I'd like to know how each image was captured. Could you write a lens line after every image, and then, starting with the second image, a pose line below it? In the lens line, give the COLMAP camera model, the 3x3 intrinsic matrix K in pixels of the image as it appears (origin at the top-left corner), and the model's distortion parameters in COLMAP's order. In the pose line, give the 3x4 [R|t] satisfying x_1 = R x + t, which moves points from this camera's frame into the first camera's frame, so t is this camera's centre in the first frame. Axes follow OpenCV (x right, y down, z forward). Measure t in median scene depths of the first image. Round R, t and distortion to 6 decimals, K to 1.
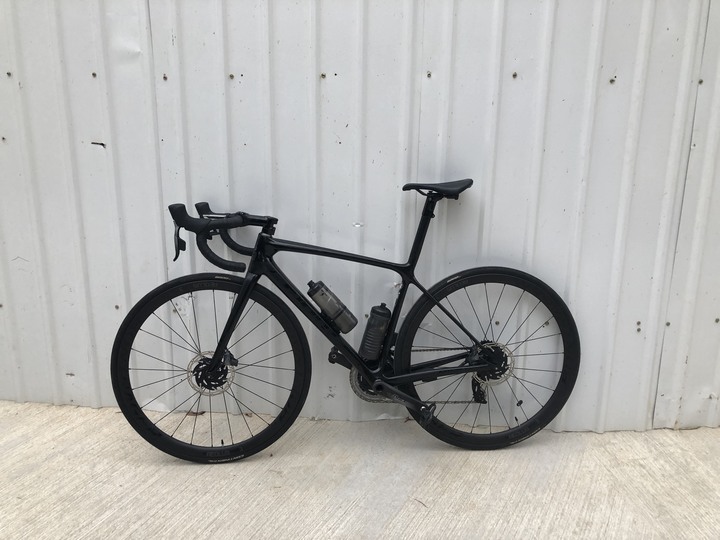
lens RADIAL K [[583.4, 0, 360.7], [0, 583.4, 262.3], [0, 0, 1]] dist [0.002750, 0.032244]
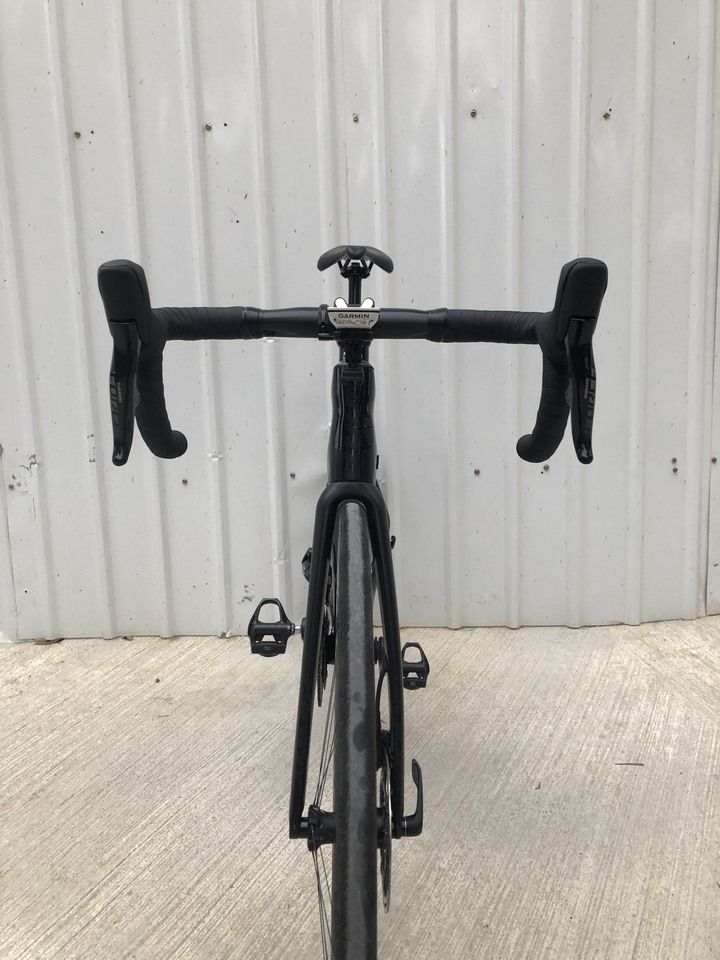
lens RADIAL K [[777.9, 0, 365.2], [0, 777.9, 486.0], [0, 0, 1]] dist [0.002750, 0.032244]
pose [[0.997156, -0.054966, 0.051567, 0.042676], [0.058781, 0.995402, -0.075626, 0.157315], [-0.047173, 0.078442, 0.995802, 0.064815]]
